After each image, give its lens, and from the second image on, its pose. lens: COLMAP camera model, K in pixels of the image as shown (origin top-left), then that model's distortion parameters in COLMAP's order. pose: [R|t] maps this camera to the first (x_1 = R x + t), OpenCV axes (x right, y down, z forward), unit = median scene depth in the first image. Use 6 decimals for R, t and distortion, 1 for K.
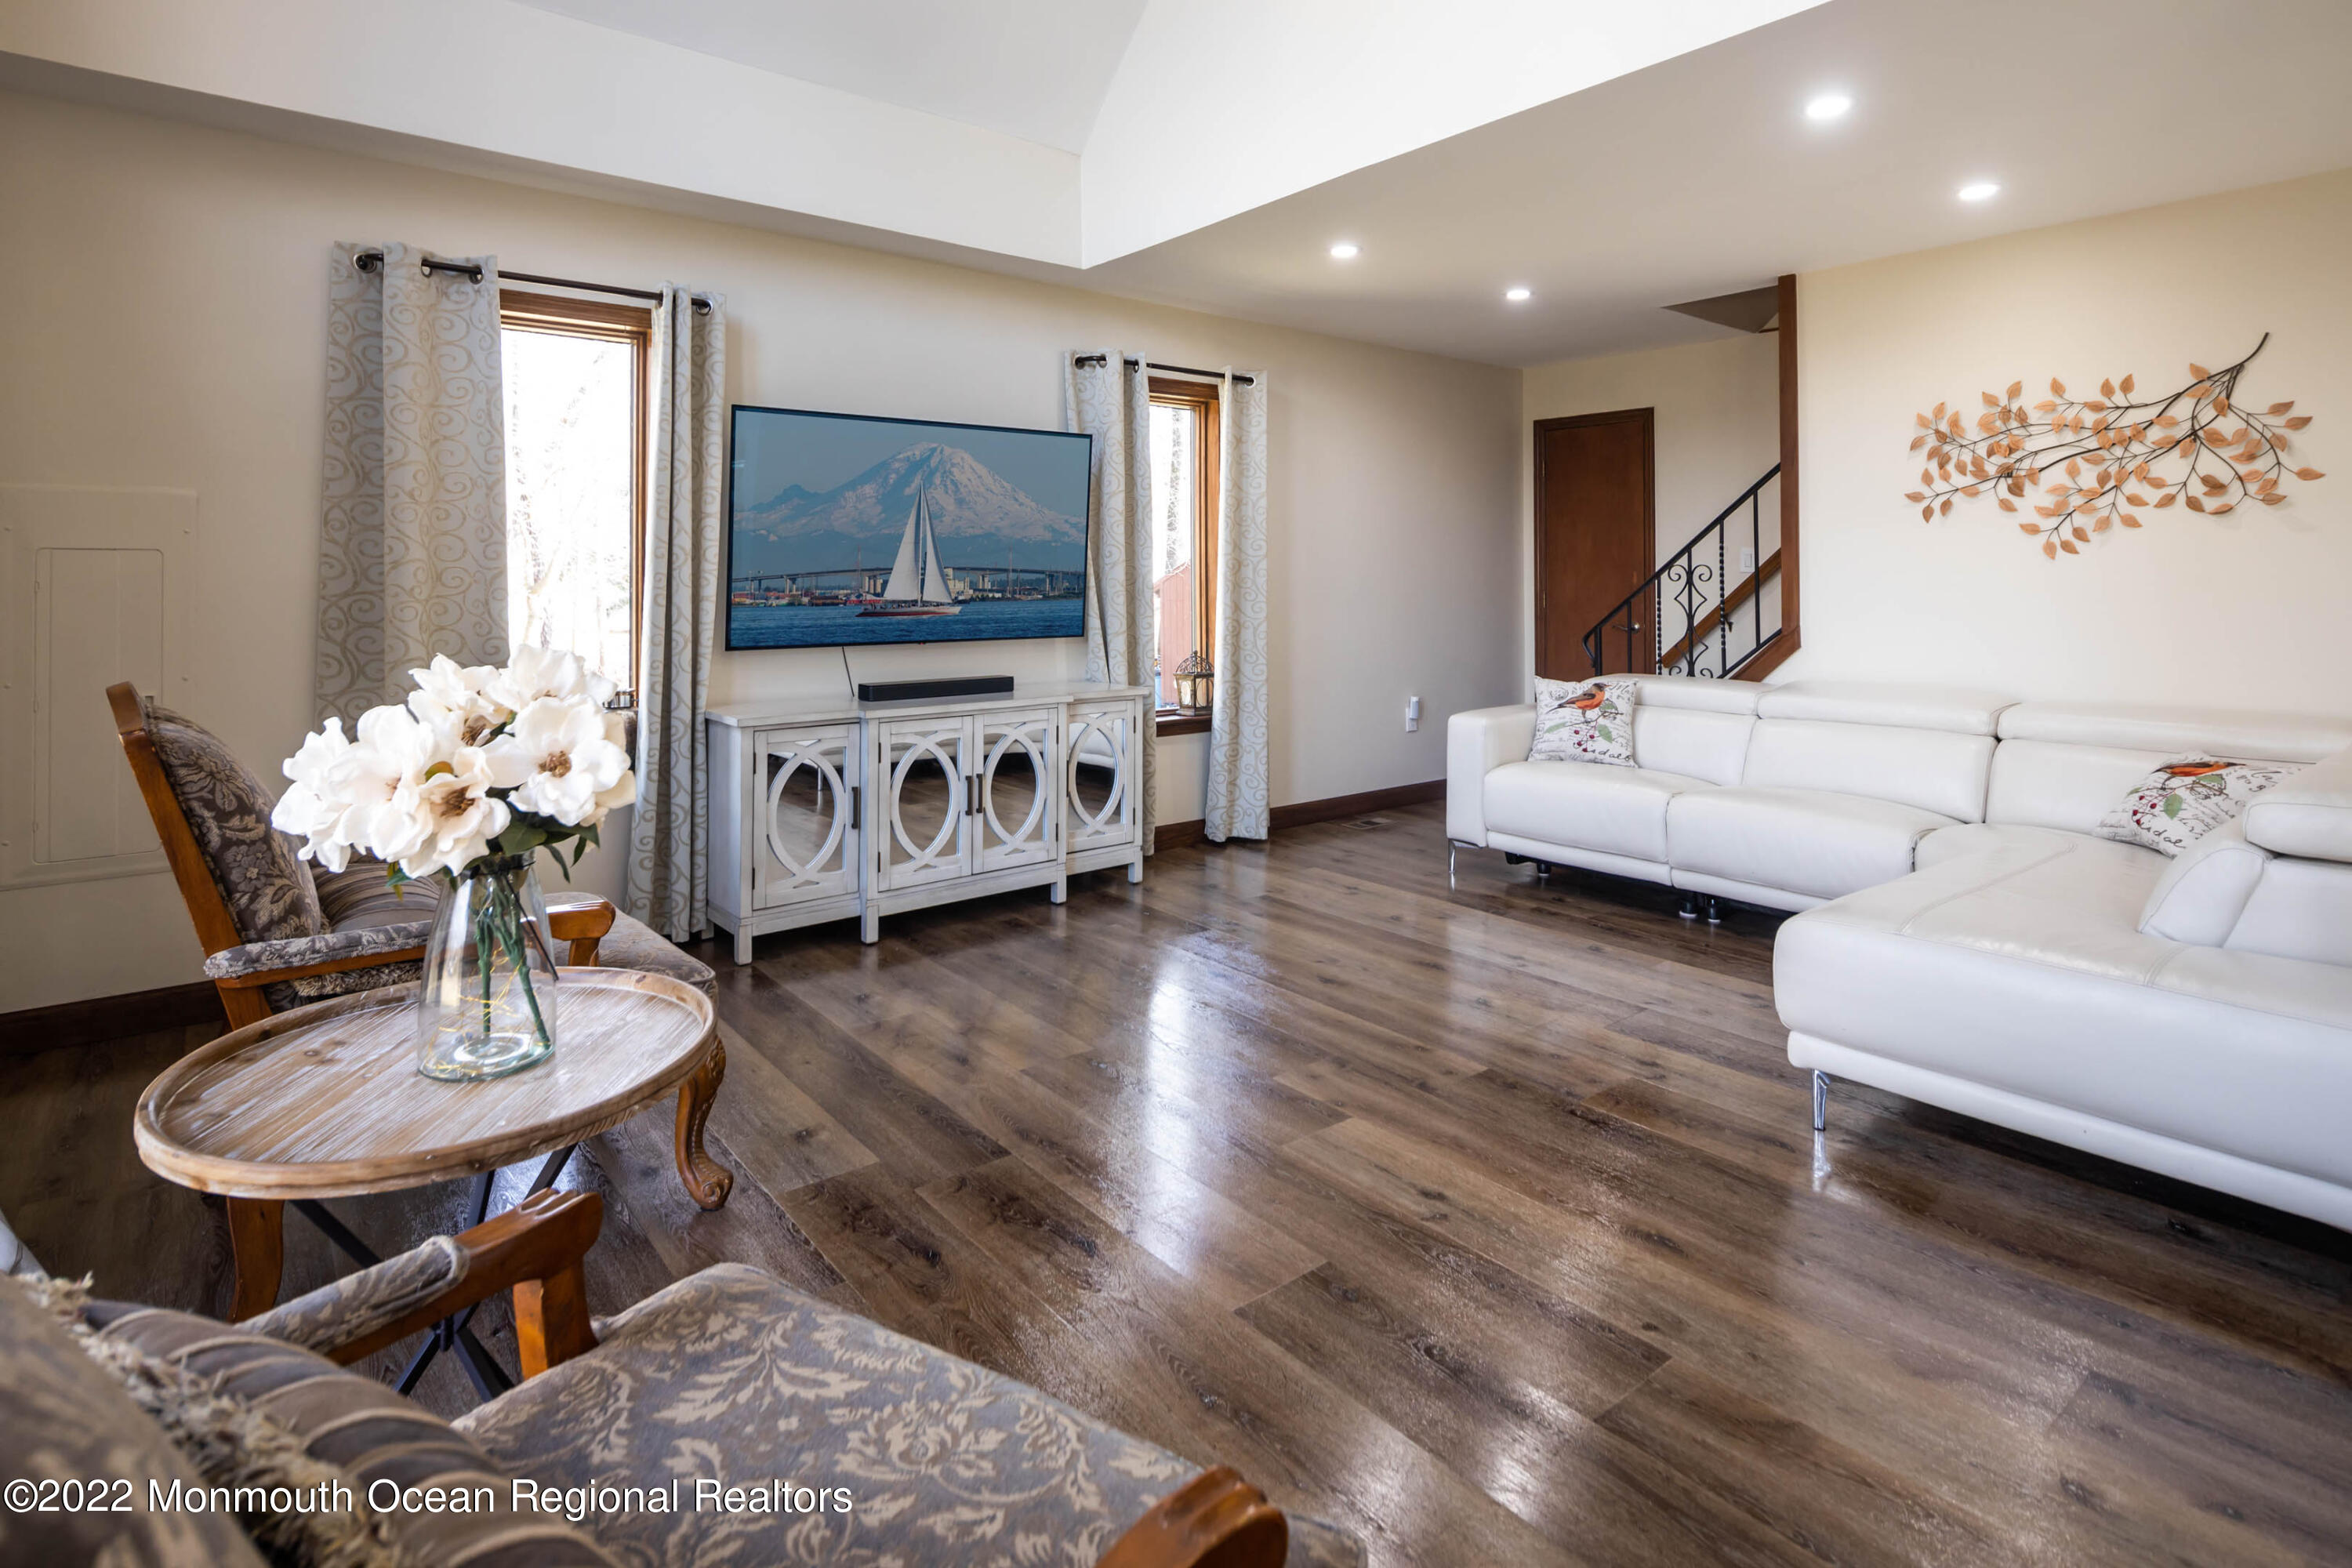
lens RADIAL K [[1199.3, 0, 1162.8], [0, 1199.3, 616.4], [0, 0, 1]] dist [-0.001864, 0.000301]
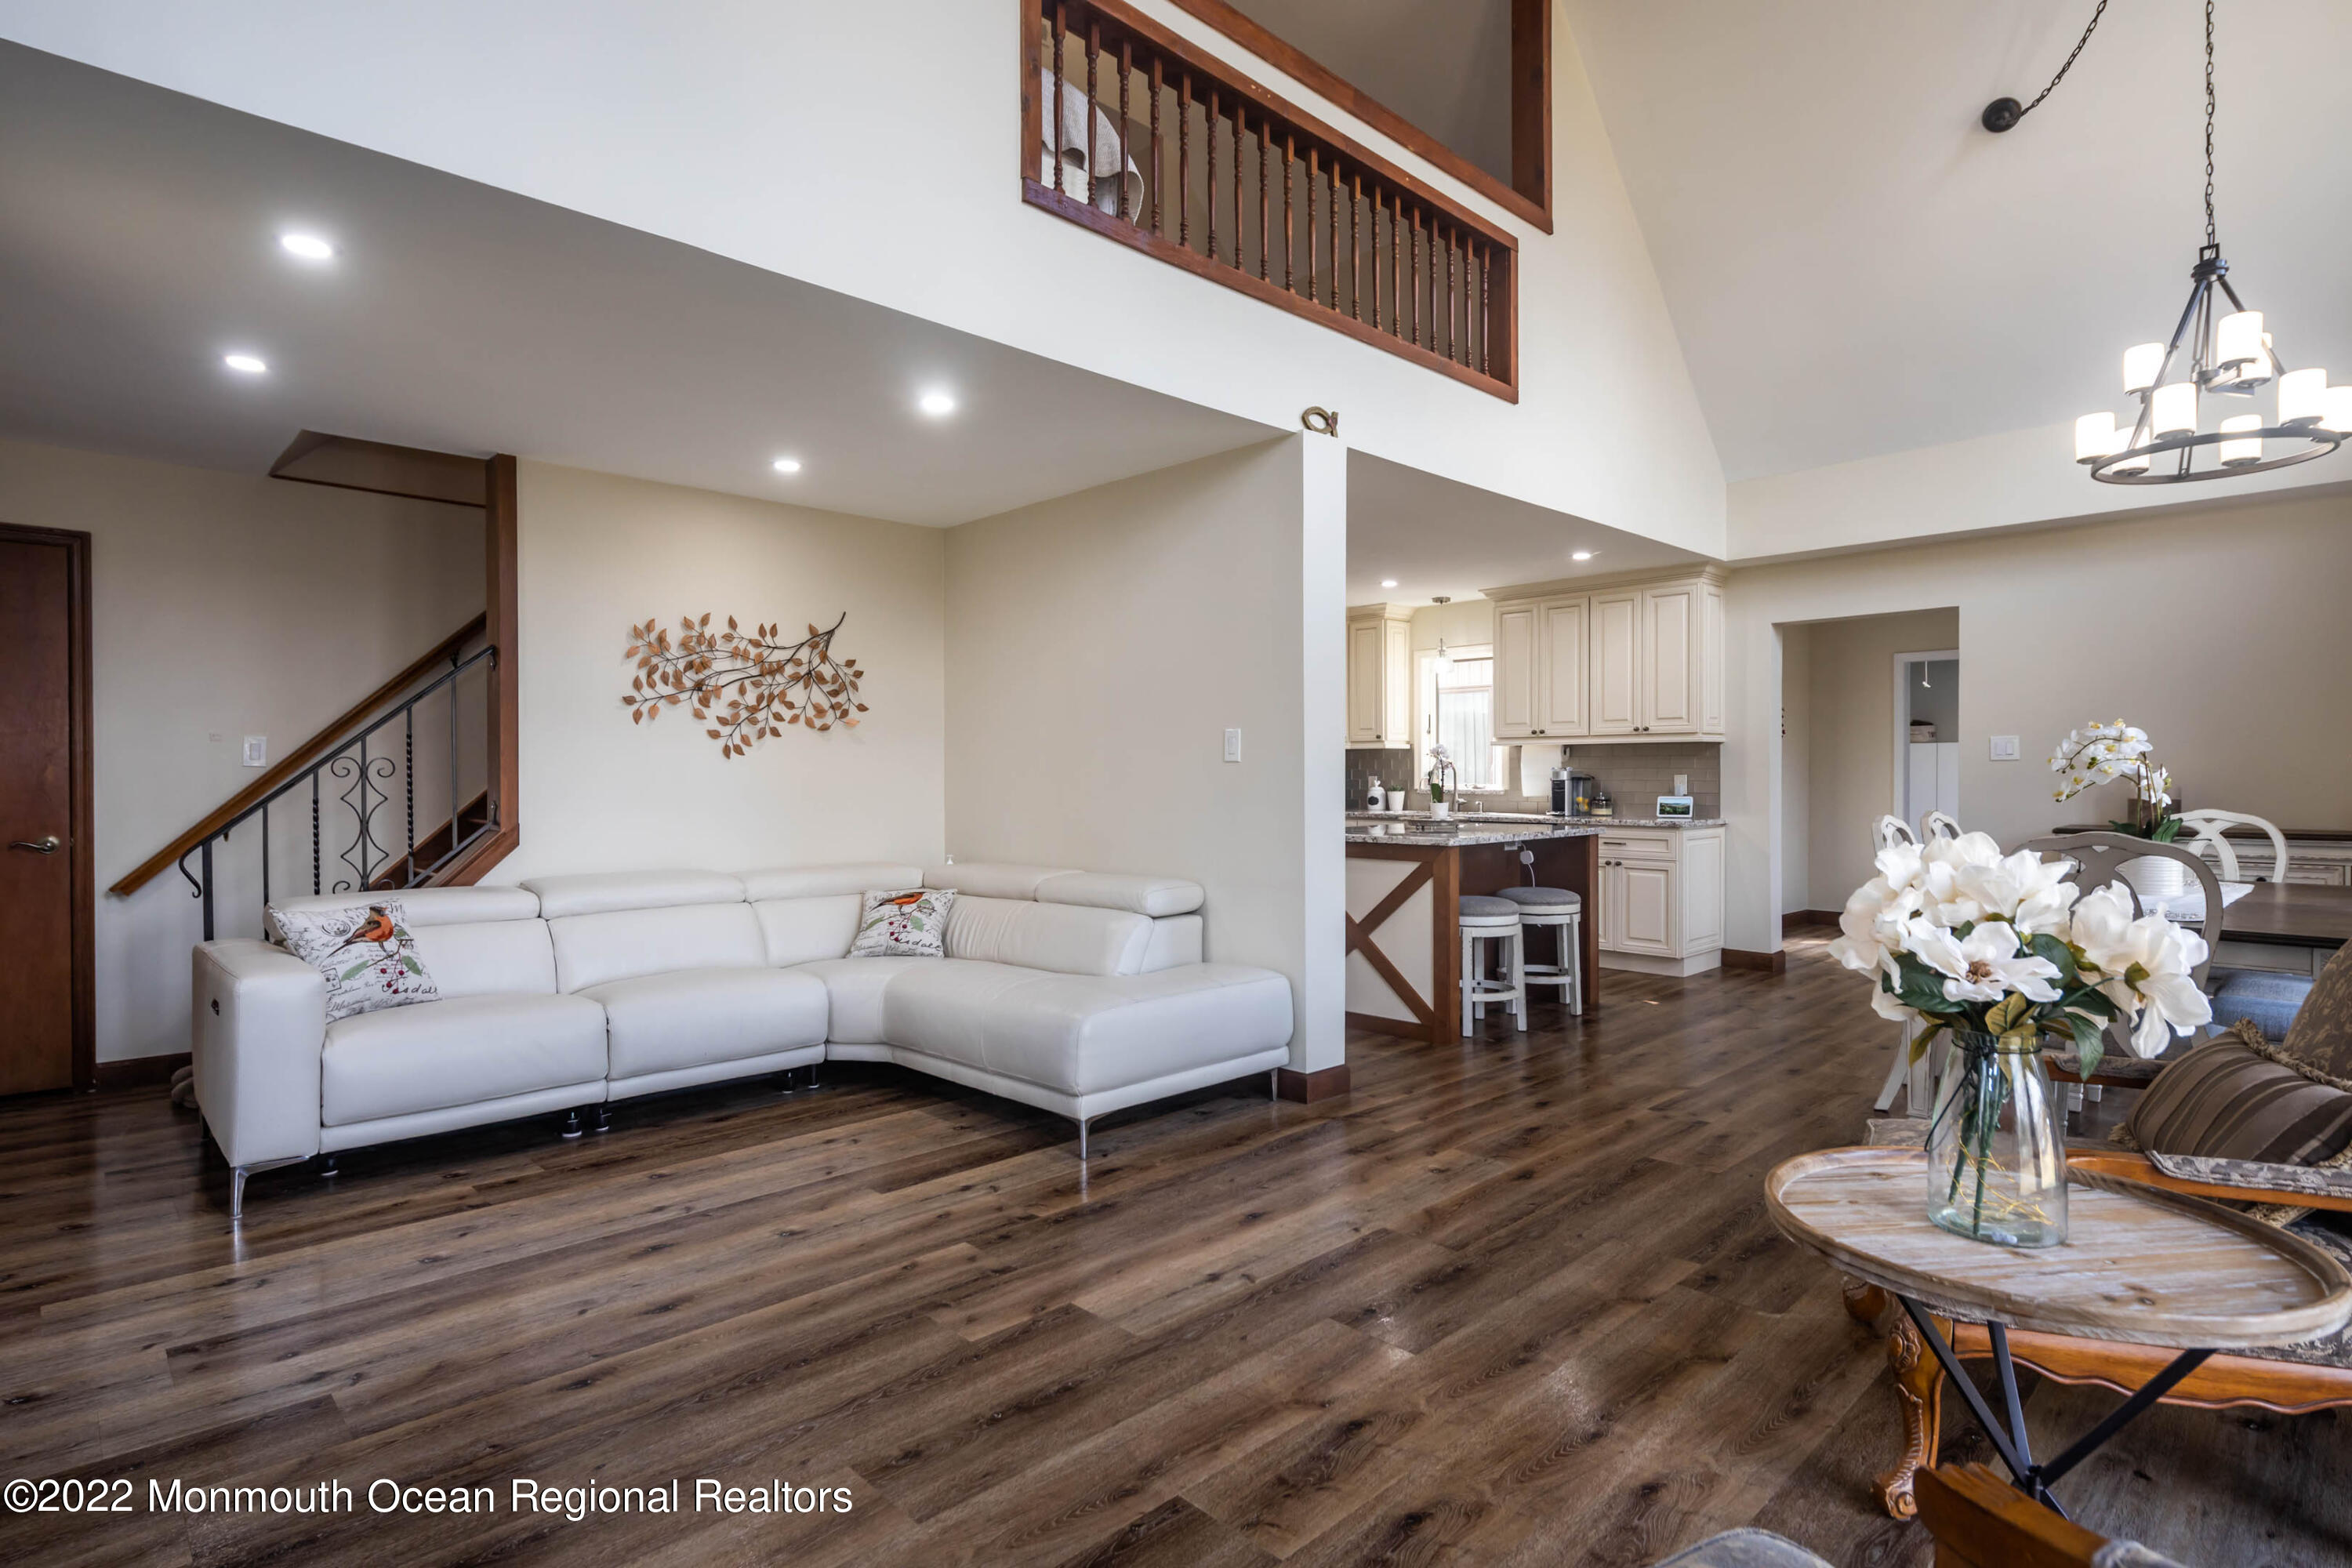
lens RADIAL K [[1199.3, 0, 1175.4], [0, 1199.3, 792.8], [0, 0, 1]] dist [-0.001864, 0.000301]
pose [[-0.081163, -0.020987, 0.996480, -0.529041], [0.021326, 0.999513, 0.022788, -0.029867], [-0.996473, 0.023101, -0.080676, 0.609711]]
